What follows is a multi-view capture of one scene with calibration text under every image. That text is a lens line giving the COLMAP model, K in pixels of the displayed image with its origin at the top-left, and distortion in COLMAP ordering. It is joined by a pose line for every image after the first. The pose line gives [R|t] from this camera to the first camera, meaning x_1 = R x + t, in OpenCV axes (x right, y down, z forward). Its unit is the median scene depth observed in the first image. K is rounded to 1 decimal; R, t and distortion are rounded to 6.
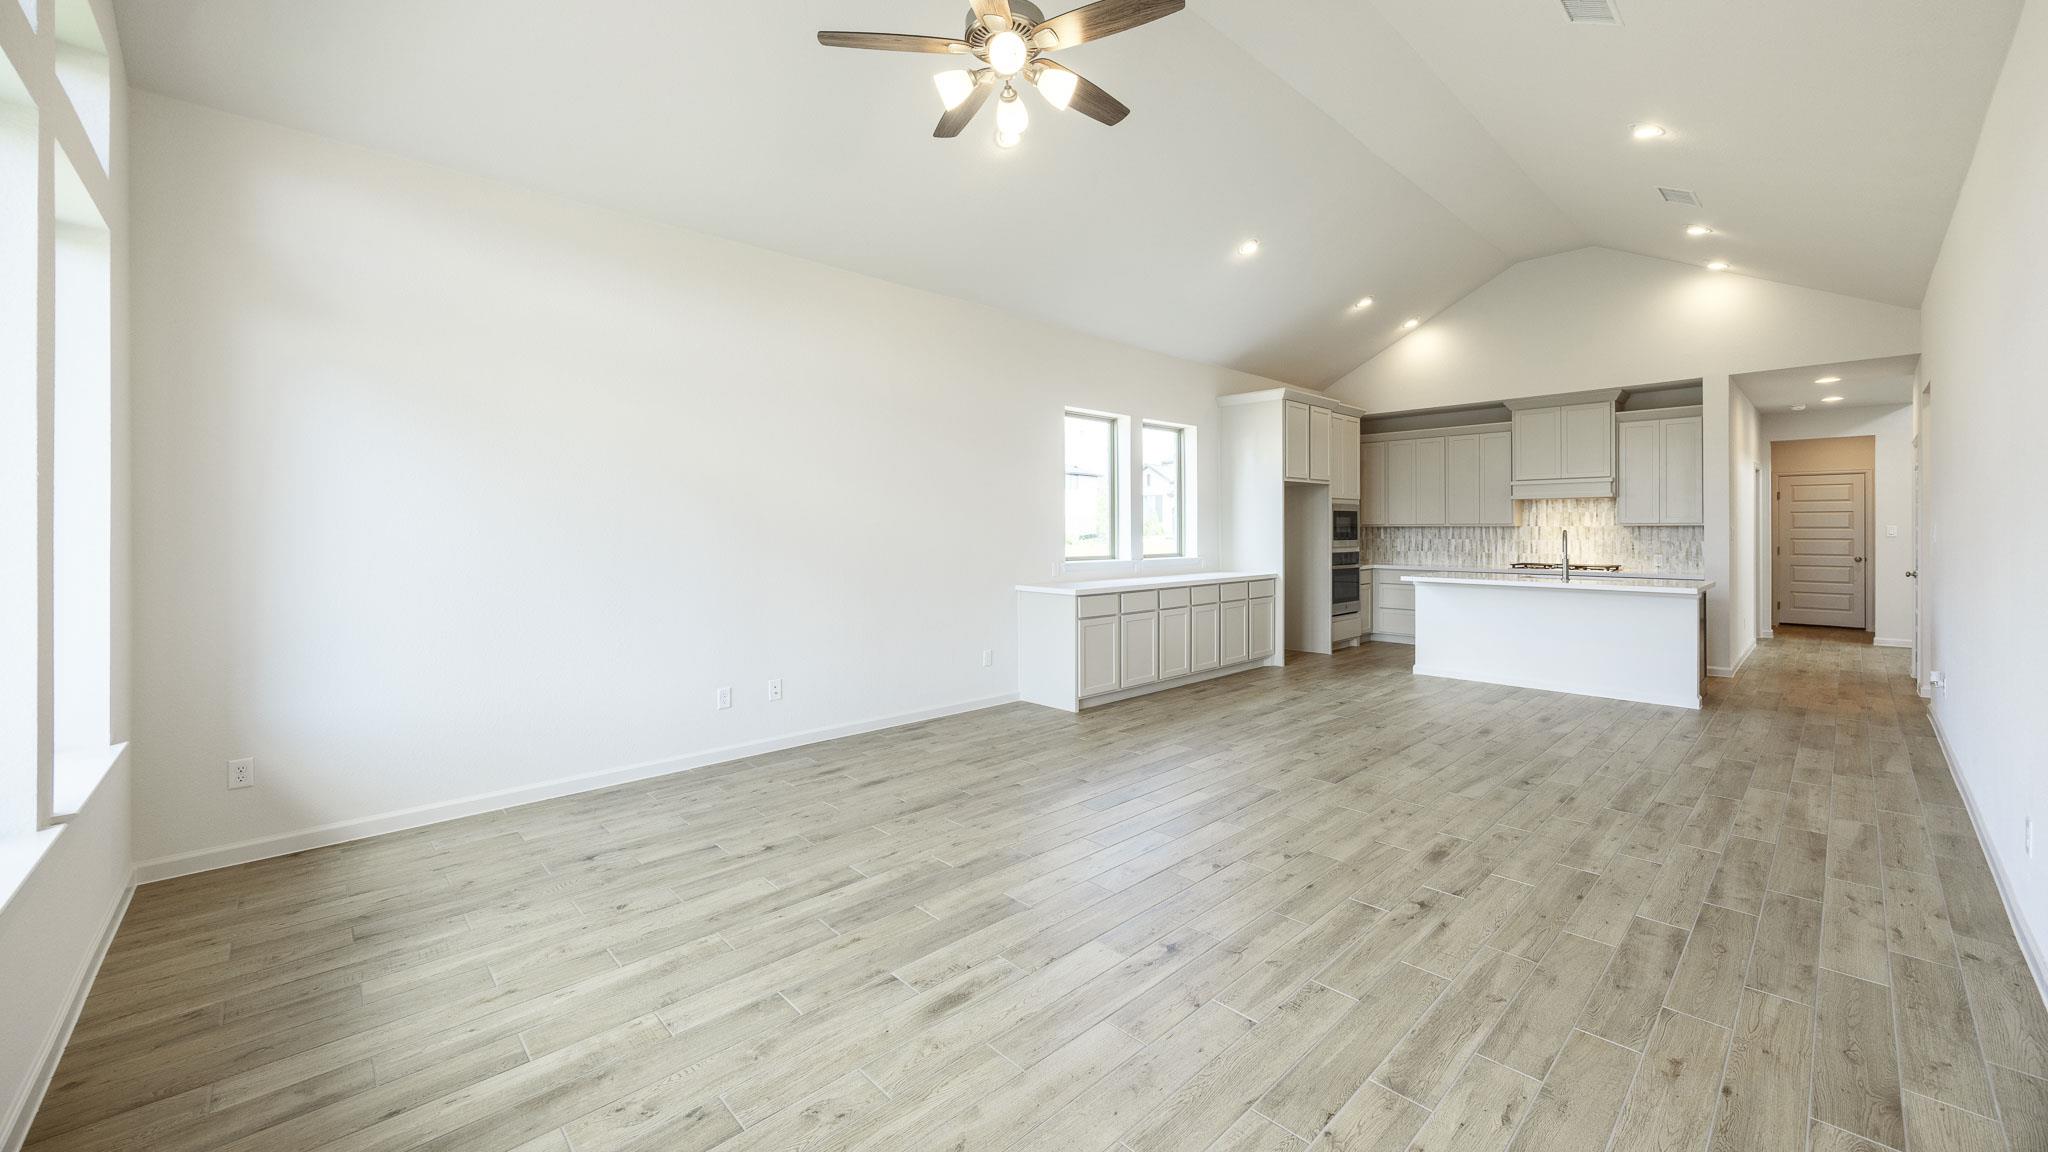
lens RADIAL K [[773.6, 0, 1022.8], [0, 773.6, 532.0], [0, 0, 1]] dist [0.000583, 0.000017]
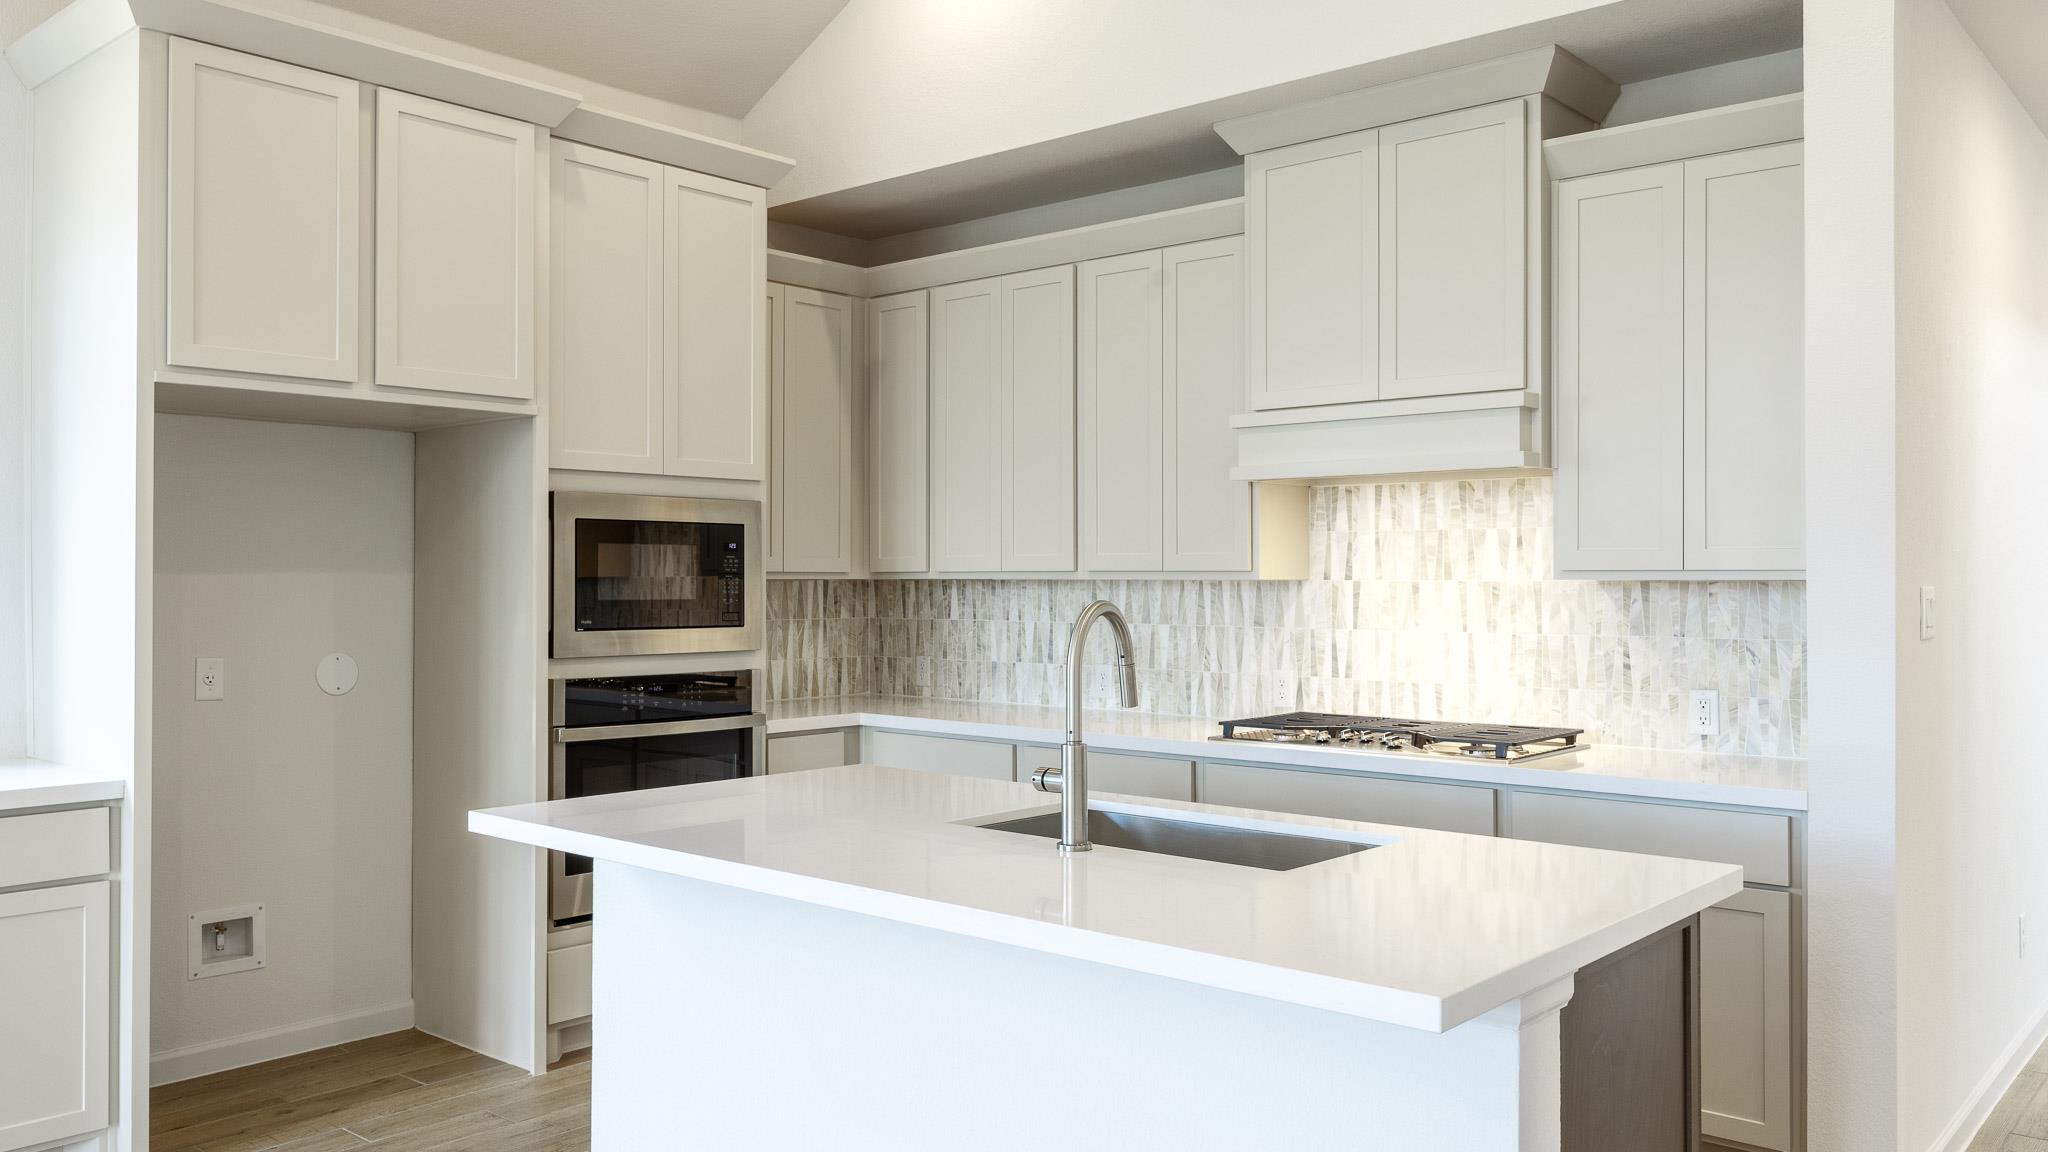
lens RADIAL K [[1572.2, 0, 1024.3], [0, 1572.2, 574.4], [0, 0, 1]] dist [-0.004563, 0.000413]
pose [[0.995920, 0.001731, 0.090219, 0.510458], [-0.001312, 0.999988, -0.004704, -0.006836], [-0.090226, 0.004566, 0.995911, 0.462283]]
